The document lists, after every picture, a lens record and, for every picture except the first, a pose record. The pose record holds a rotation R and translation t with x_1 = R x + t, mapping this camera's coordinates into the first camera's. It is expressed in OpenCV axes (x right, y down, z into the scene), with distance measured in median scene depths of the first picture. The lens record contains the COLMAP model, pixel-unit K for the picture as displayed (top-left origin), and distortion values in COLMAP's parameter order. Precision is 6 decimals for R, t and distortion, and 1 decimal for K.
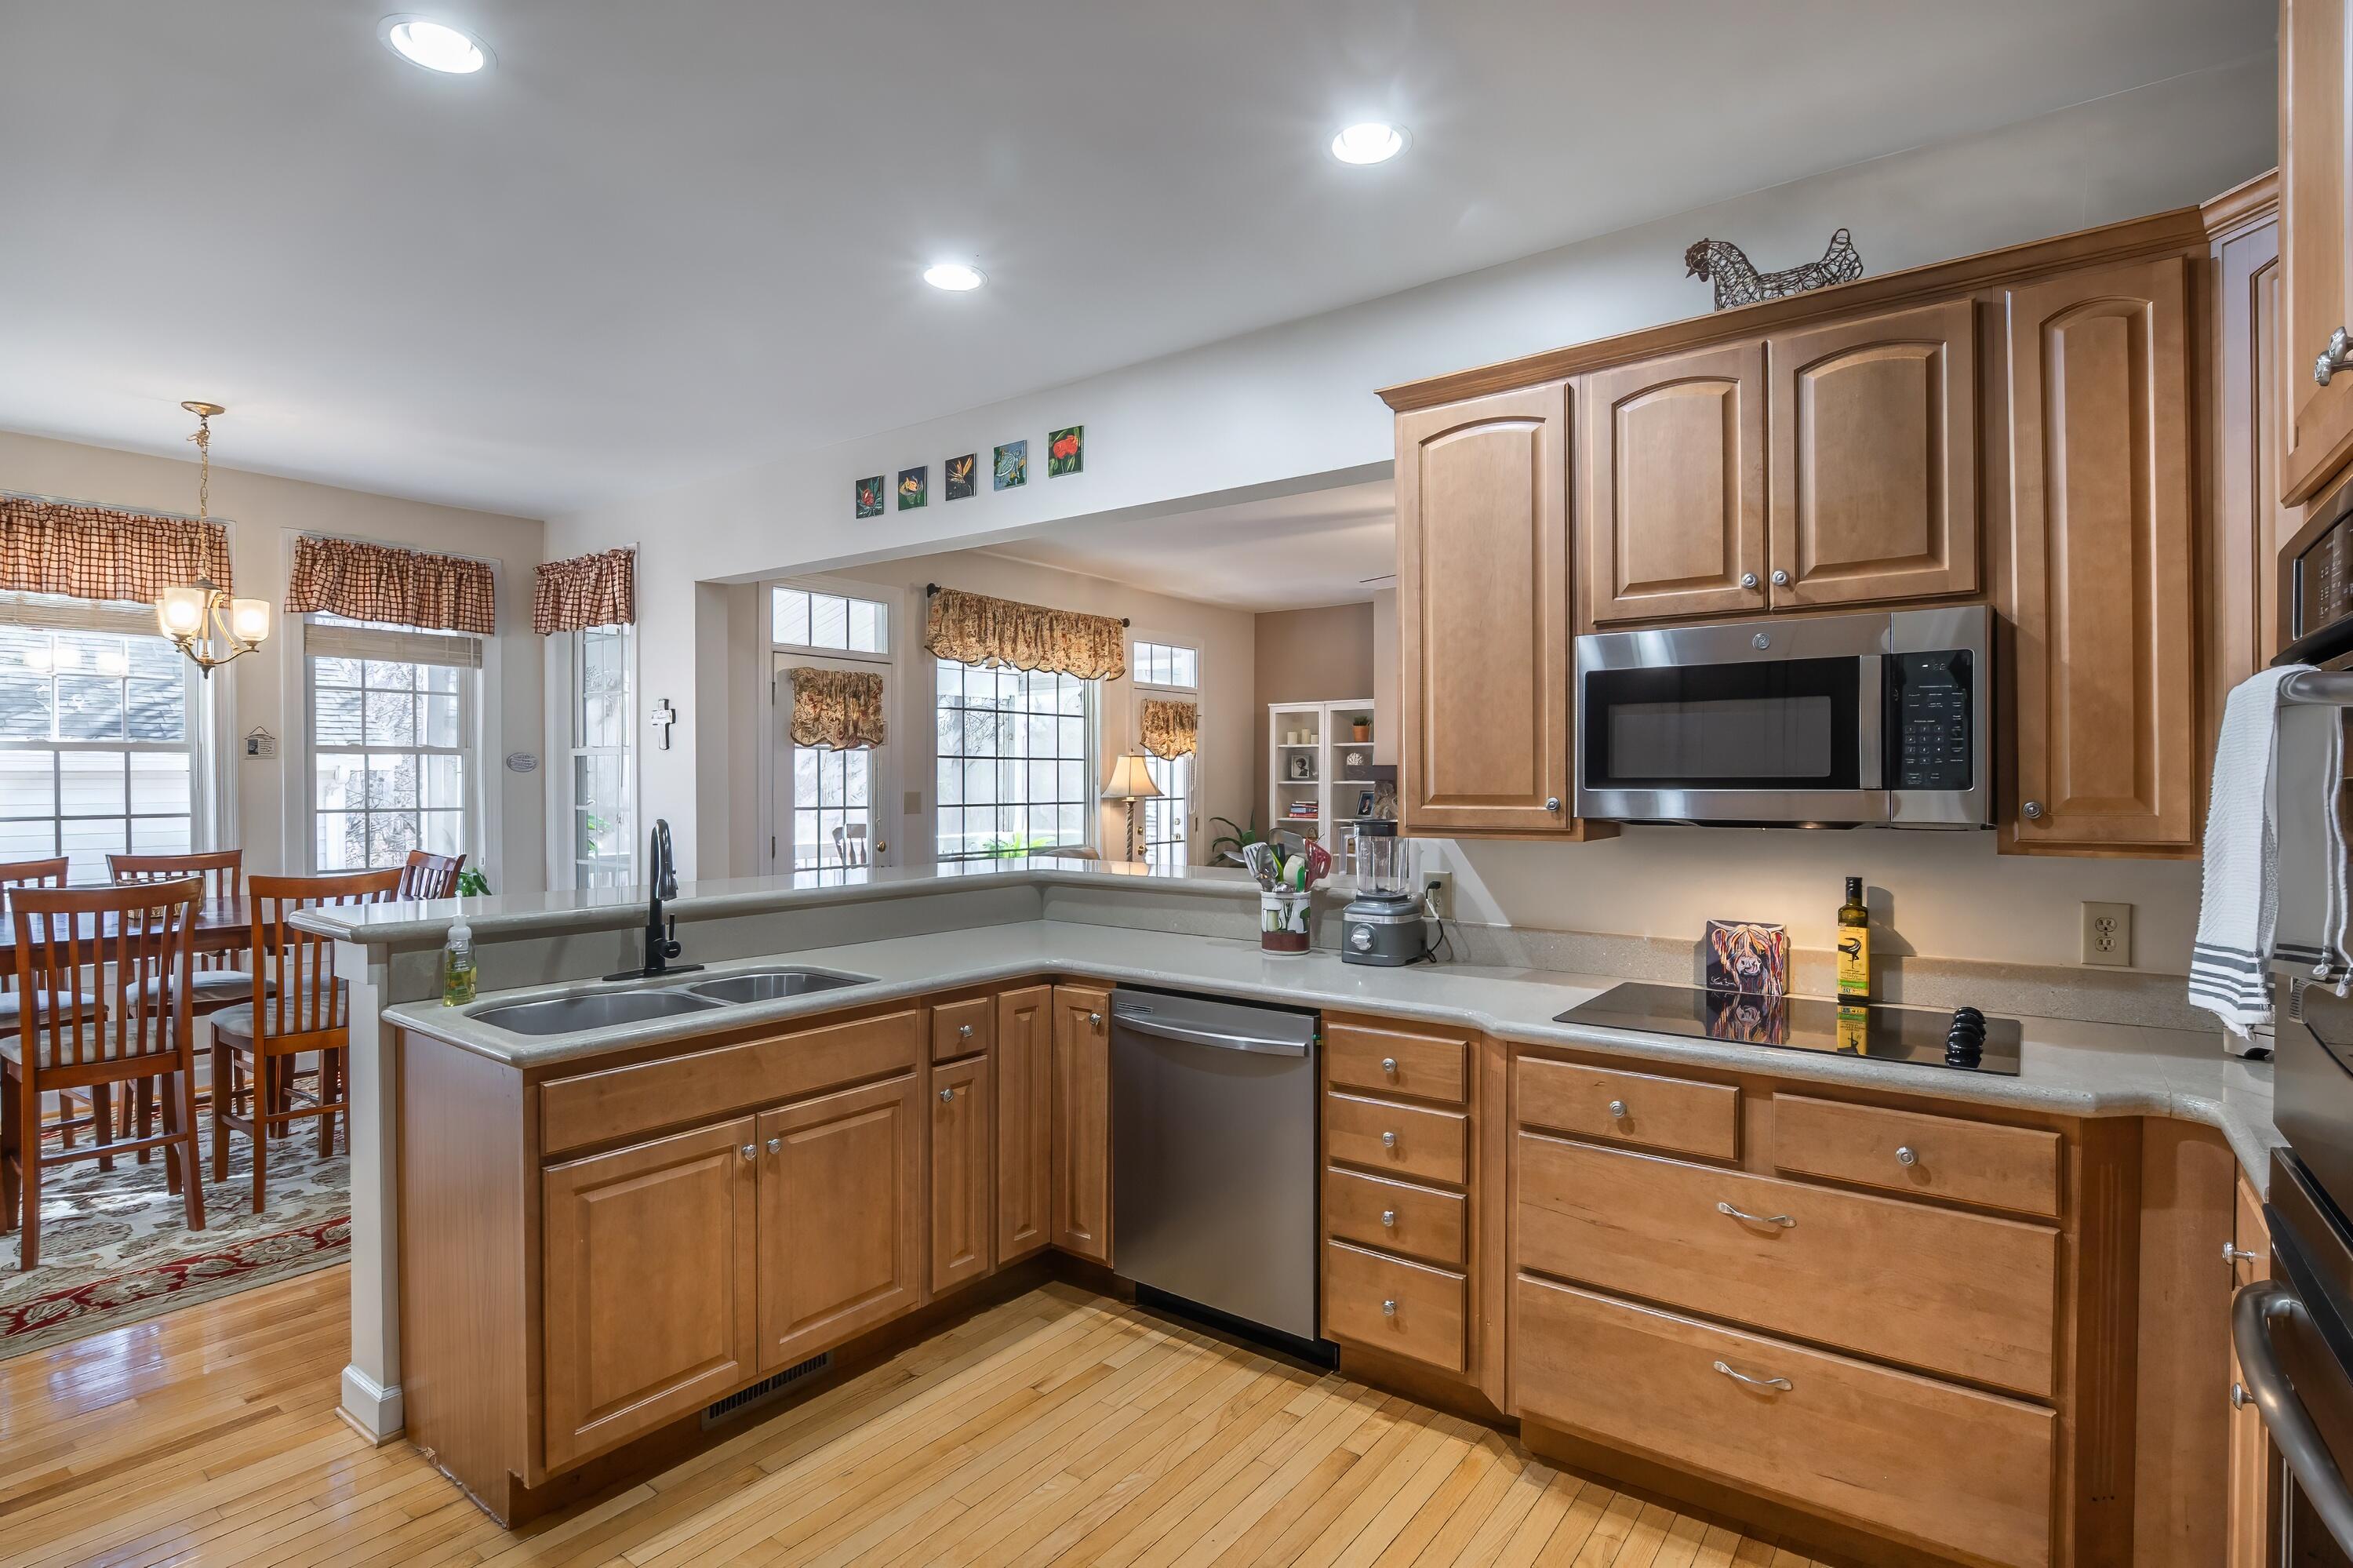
lens RADIAL K [[1110.8, 0, 1170.6], [0, 1110.8, 797.5], [0, 0, 1]] dist [-0.000330, -0.000274]
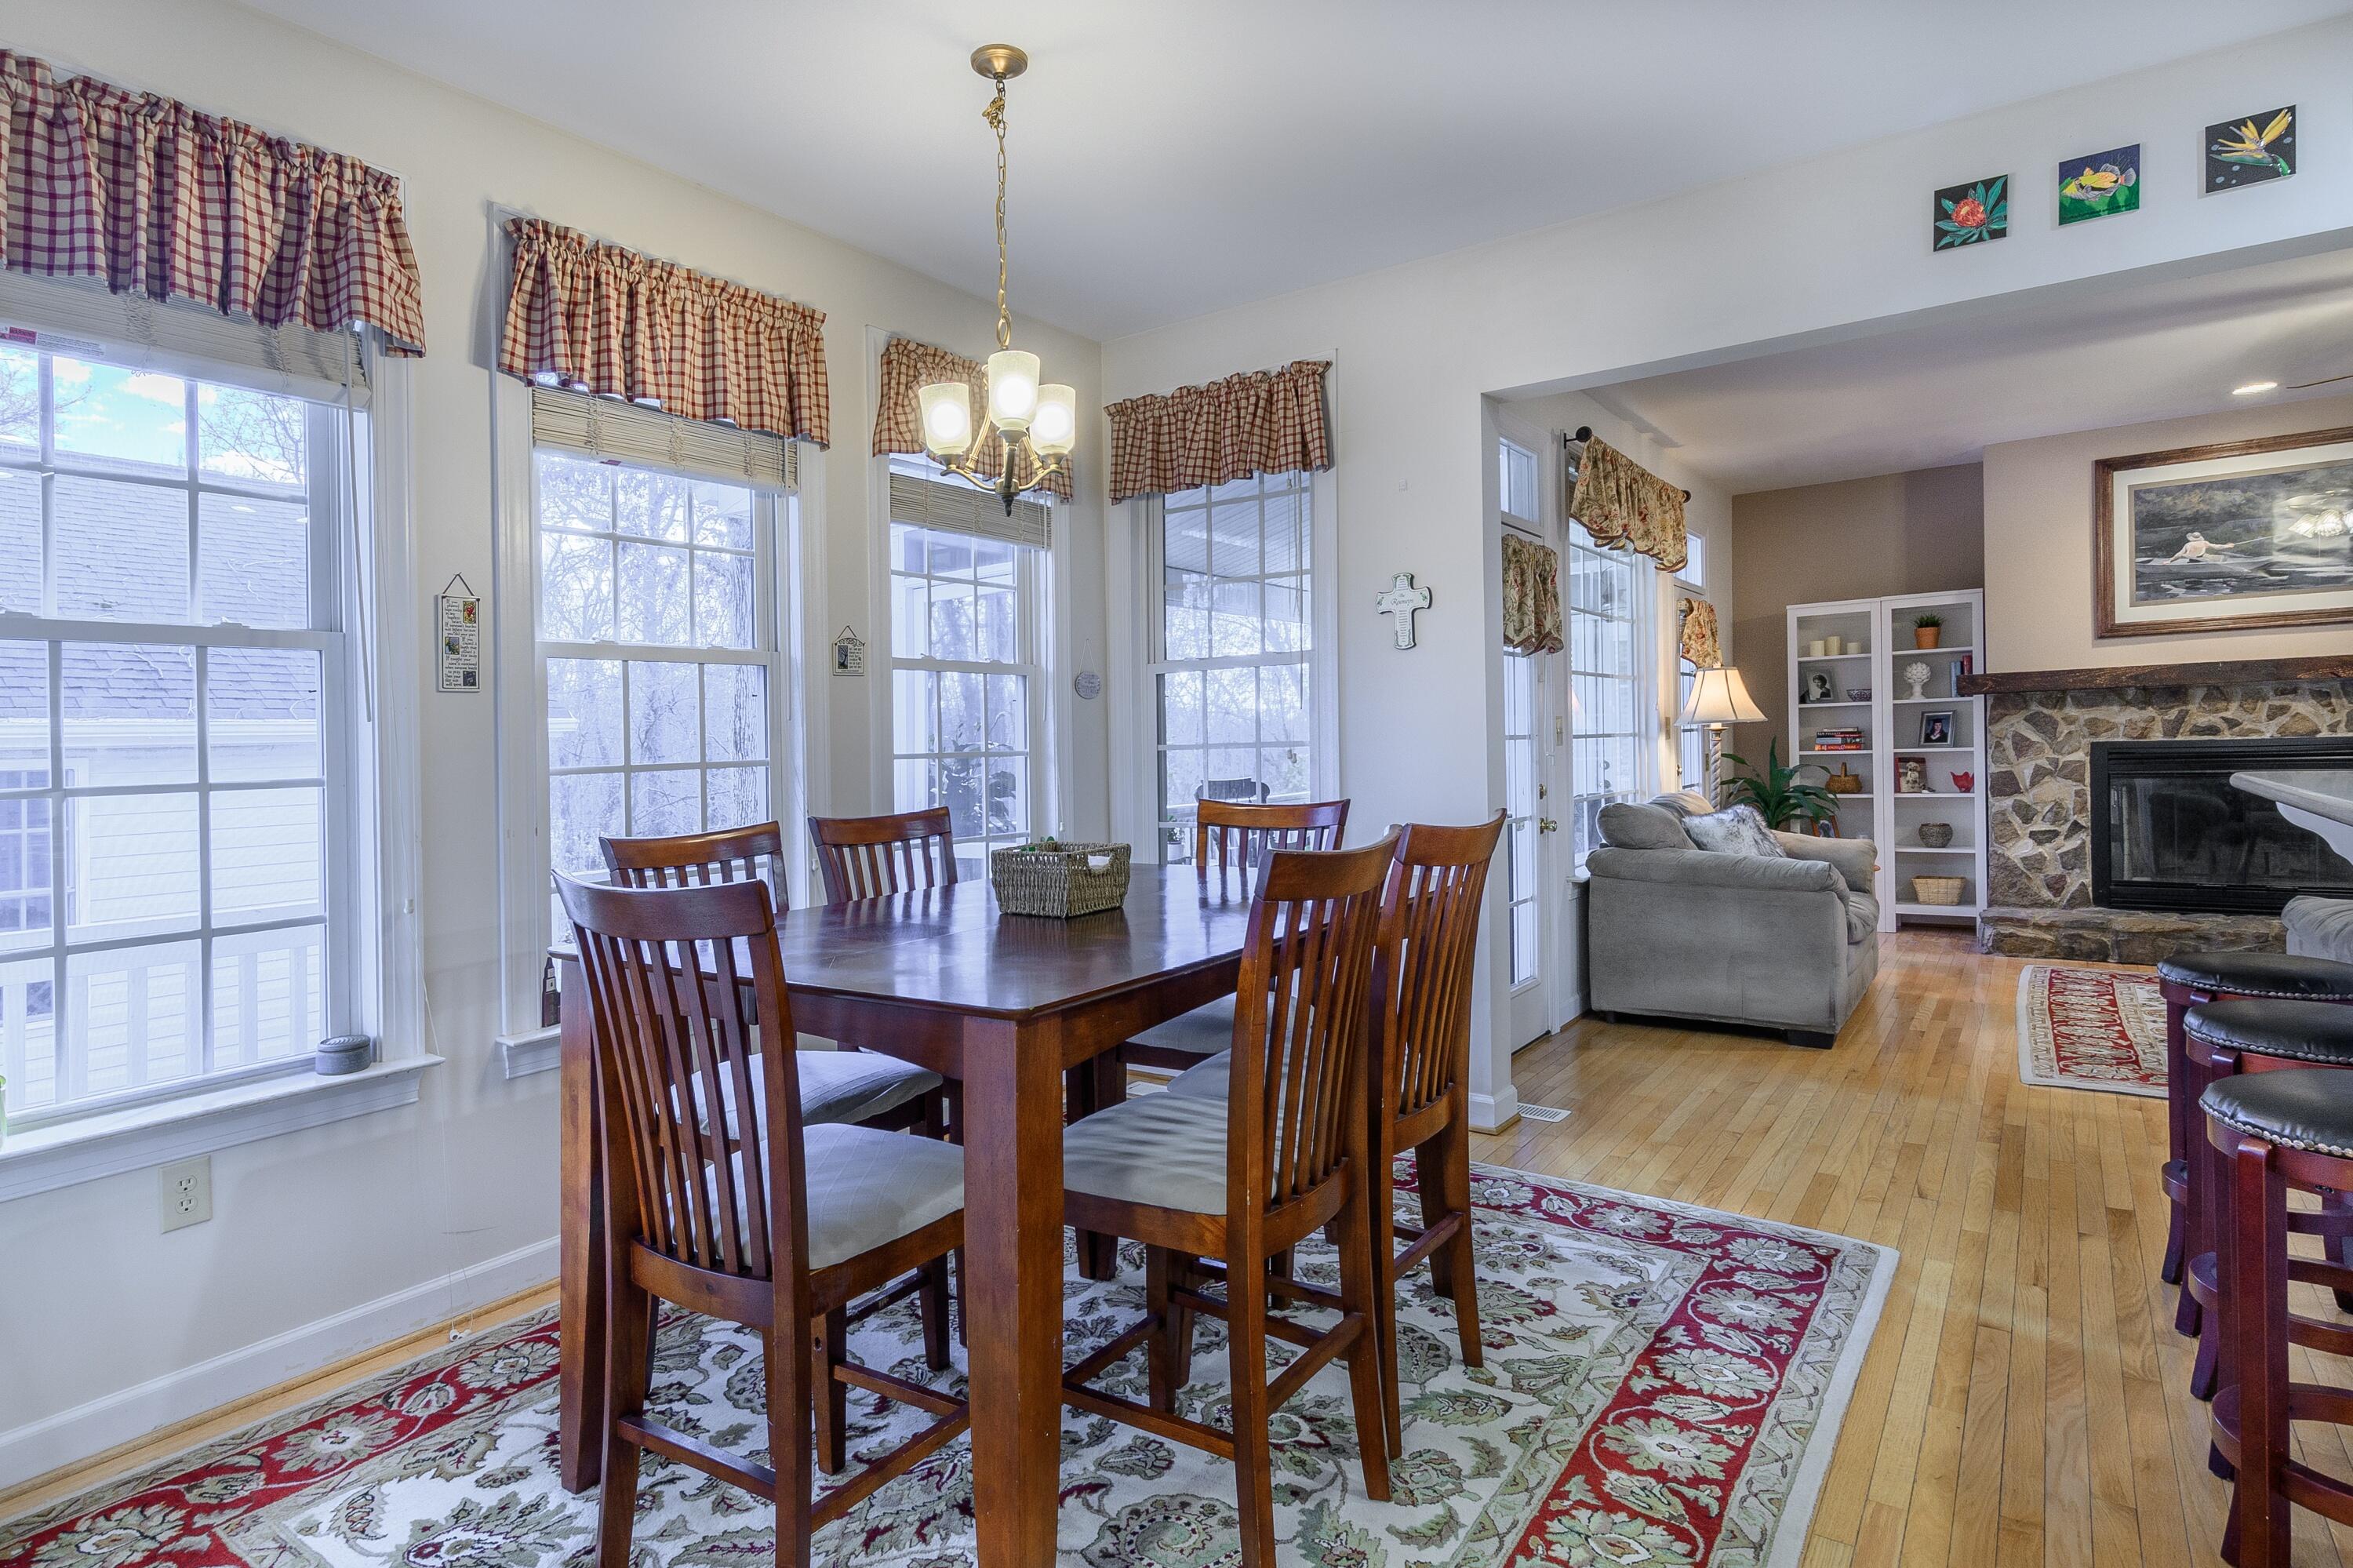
lens RADIAL K [[1209.2, 0, 1184.1], [0, 1209.2, 760.9], [0, 0, 1]] dist [0.002368, 0.000038]
pose [[0.999455, -0.030175, 0.013393, -0.729716], [0.030173, 0.999545, 0.000345, 0.024626], [-0.013397, 0.000059, 0.999910, 0.321461]]
